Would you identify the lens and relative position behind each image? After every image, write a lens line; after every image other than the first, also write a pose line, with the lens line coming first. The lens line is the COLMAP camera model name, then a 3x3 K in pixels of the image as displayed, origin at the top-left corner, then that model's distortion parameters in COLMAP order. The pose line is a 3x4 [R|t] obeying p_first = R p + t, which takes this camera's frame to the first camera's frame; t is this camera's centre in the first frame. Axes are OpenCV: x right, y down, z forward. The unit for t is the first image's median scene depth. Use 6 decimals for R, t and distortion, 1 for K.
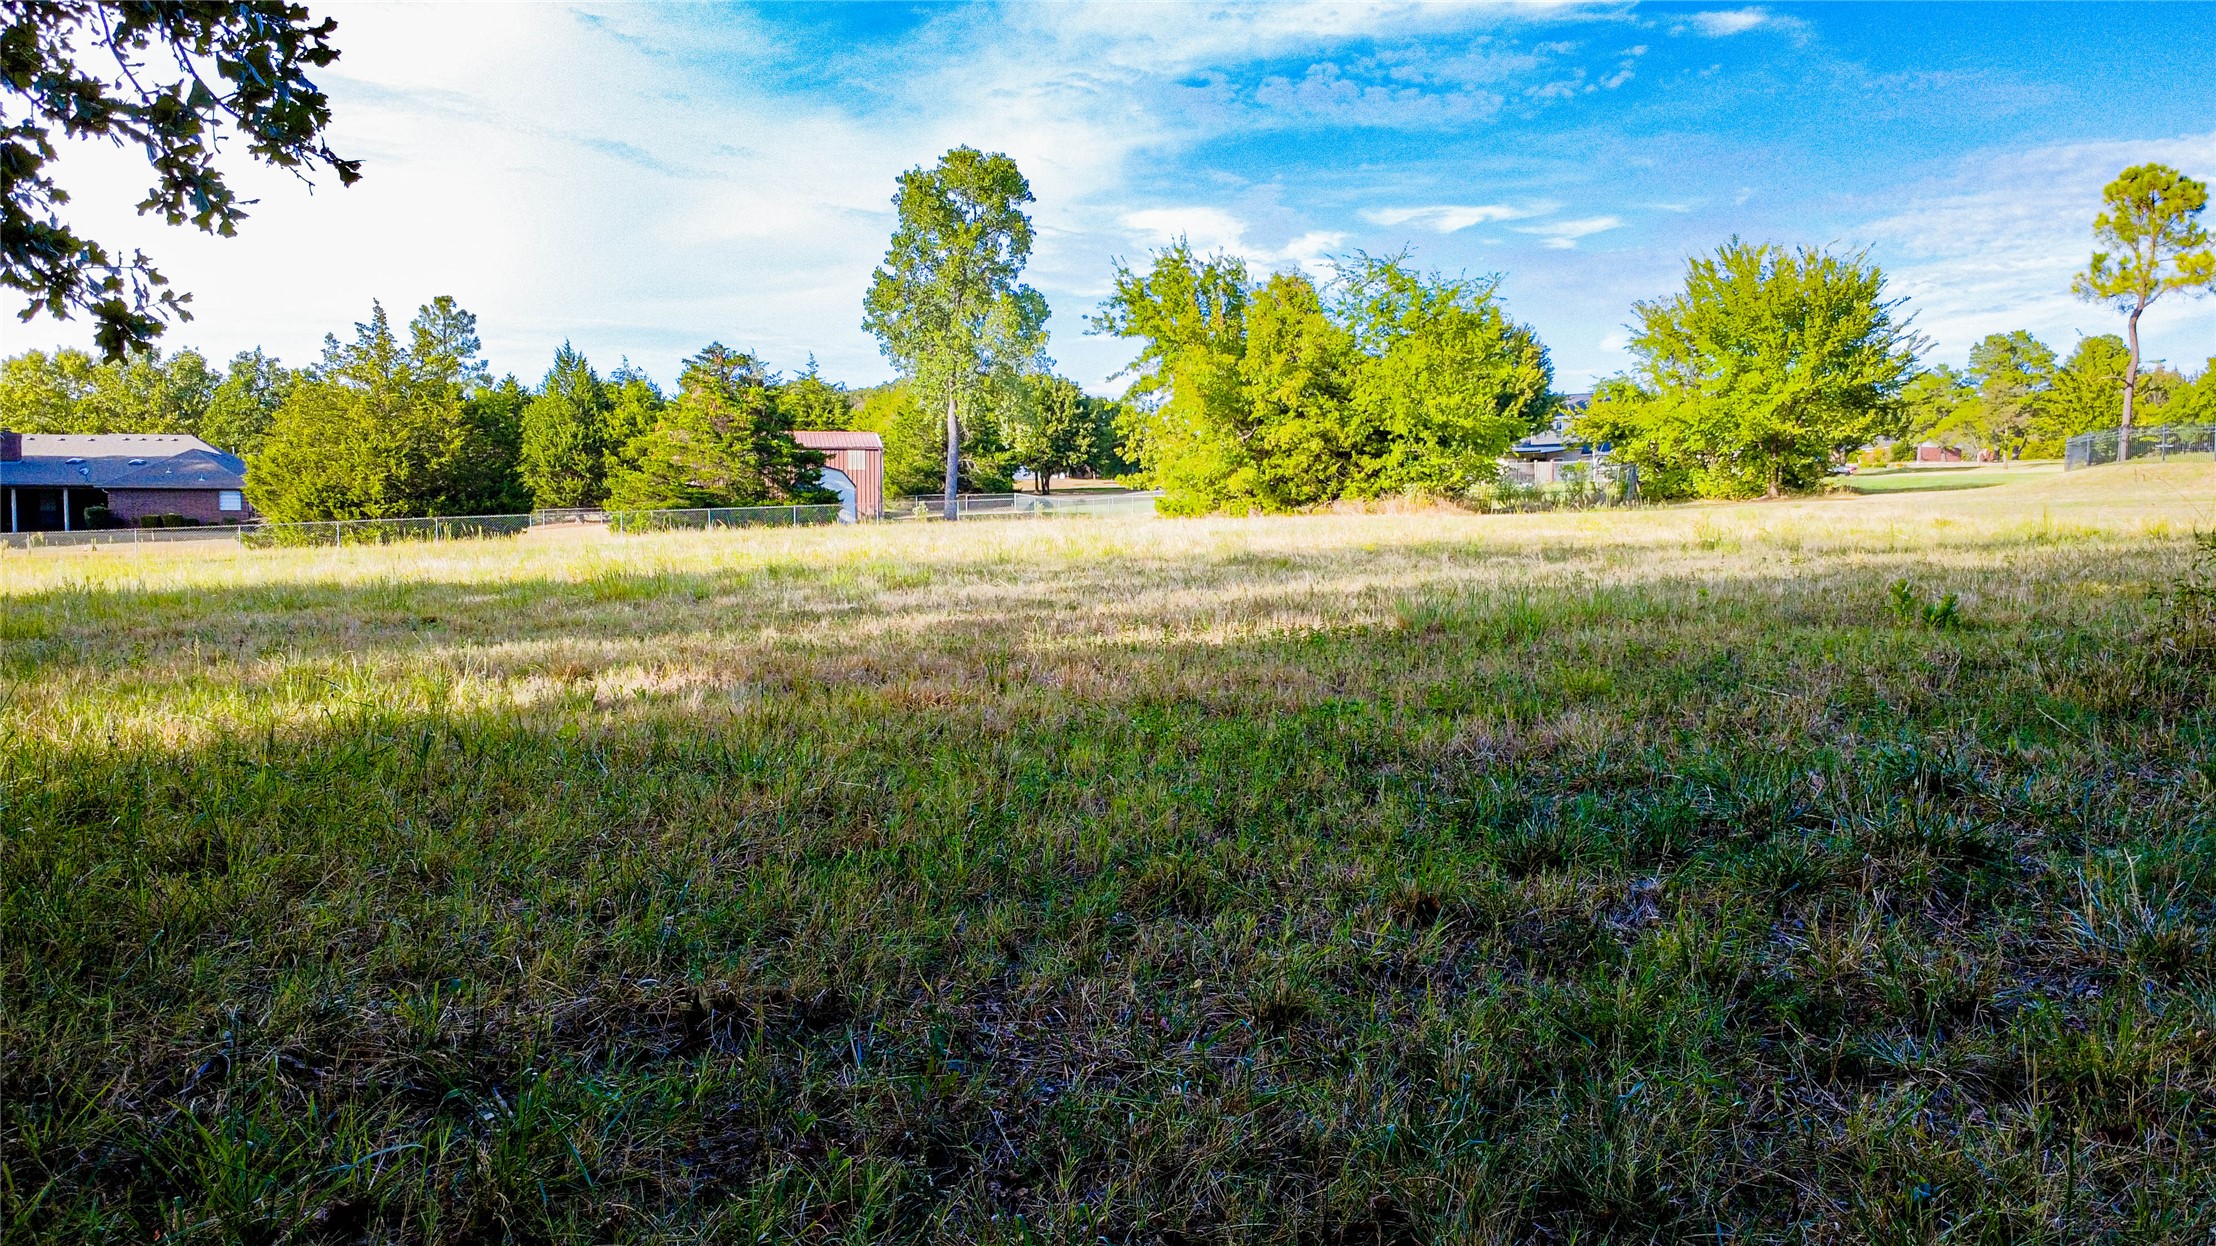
lens RADIAL K [[1626.6, 0, 1141.4], [0, 1626.6, 583.5], [0, 0, 1]] dist [-0.003998, 0.003274]
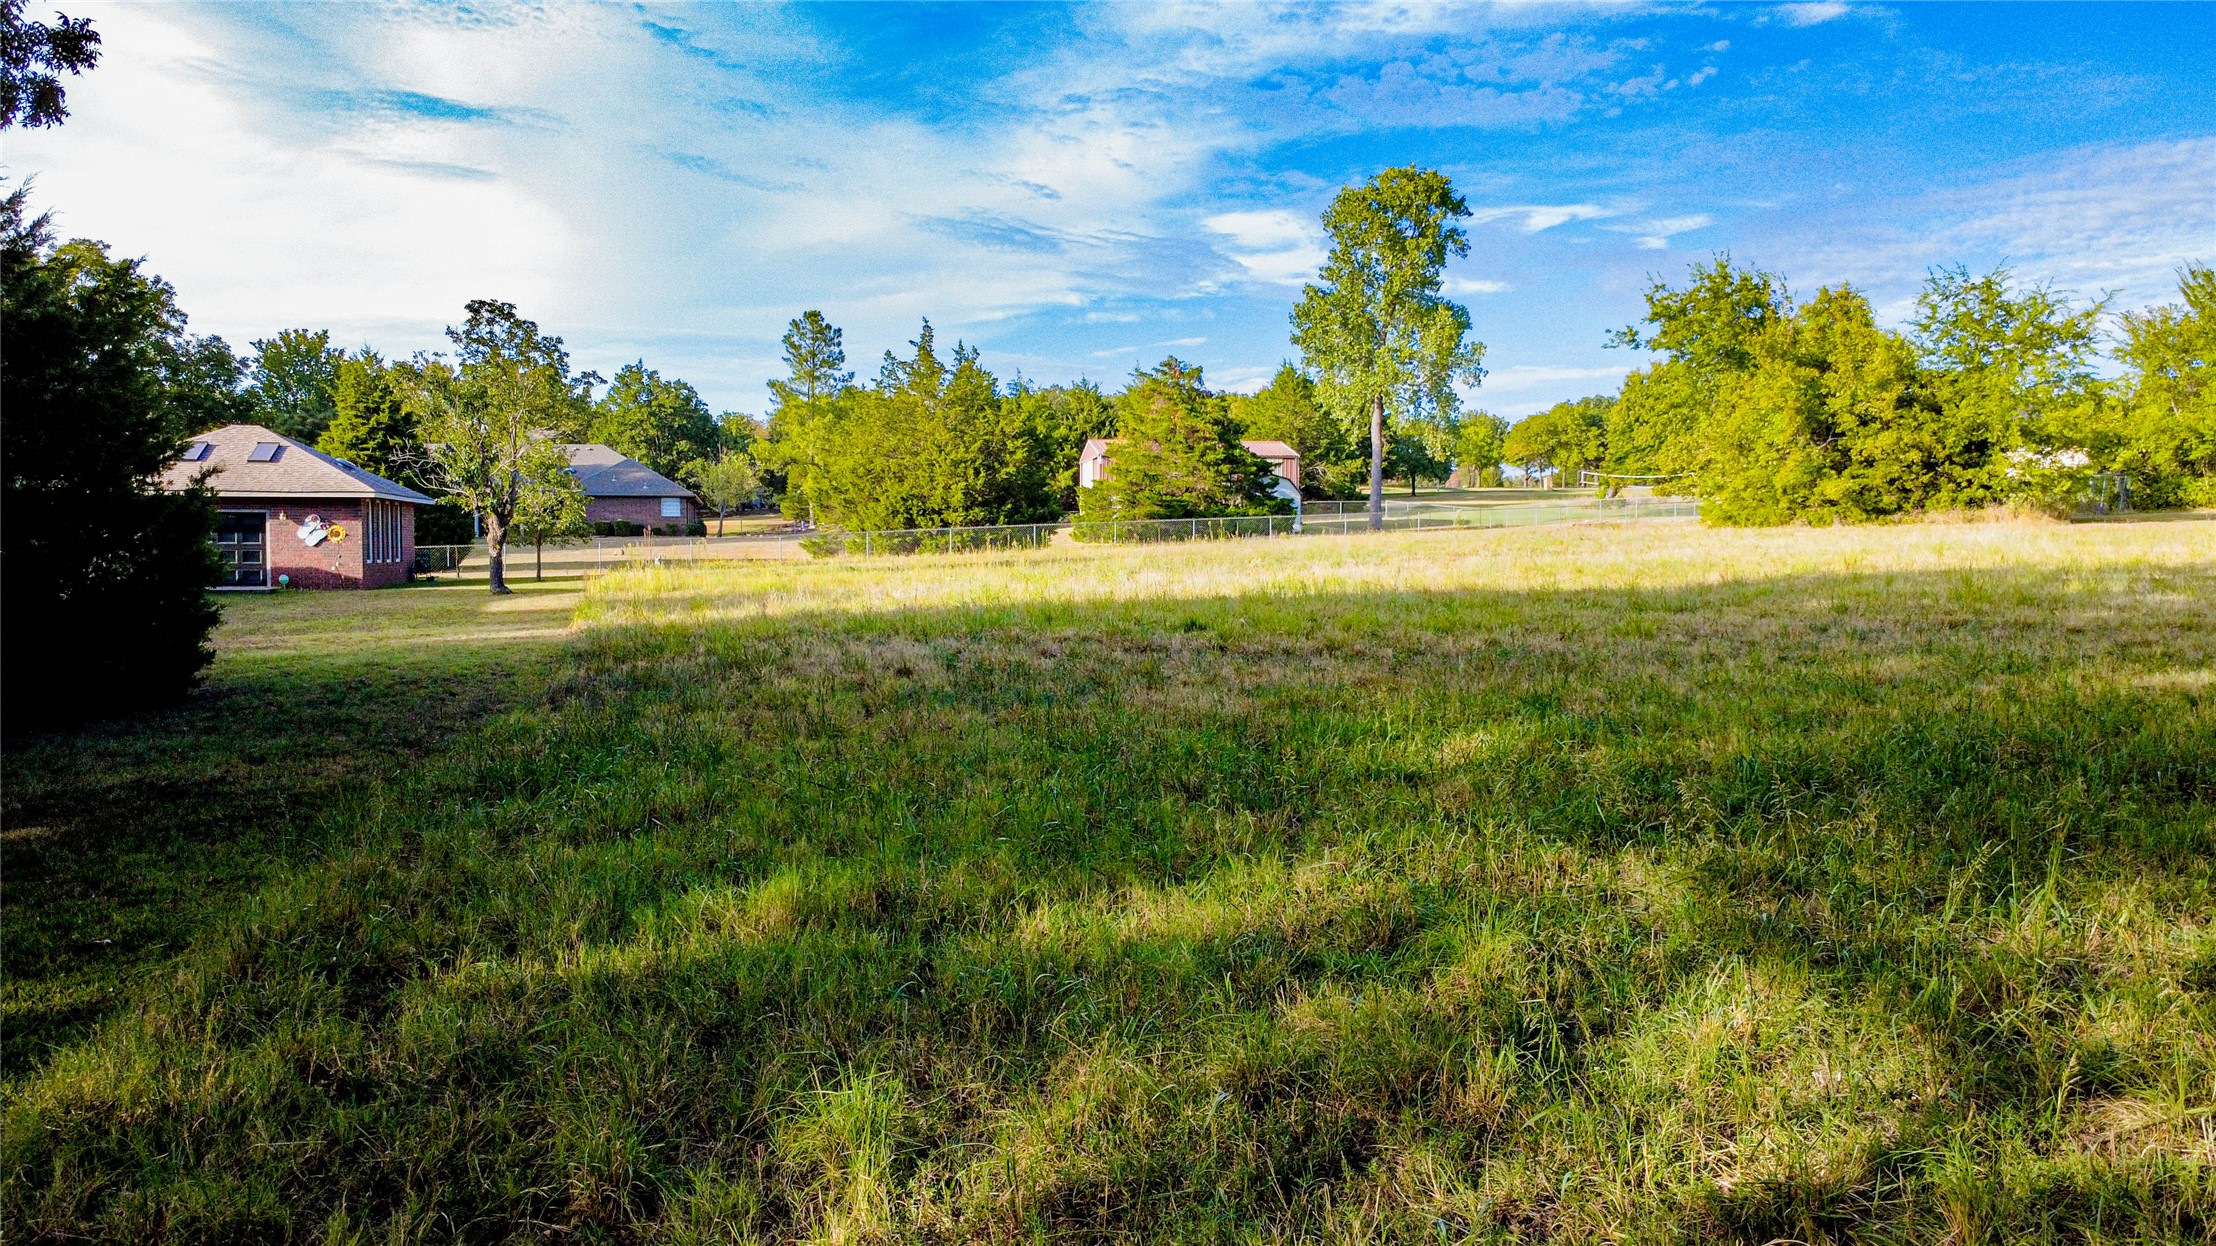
lens RADIAL K [[1626.6, 0, 1115.7], [0, 1626.6, 592.3], [0, 0, 1]] dist [-0.003998, 0.003274]
pose [[0.998278, 0.003958, -0.058532, -0.239502], [-0.003788, 0.999988, 0.003018, -0.000158], [0.058543, -0.002791, 0.998281, -0.040747]]
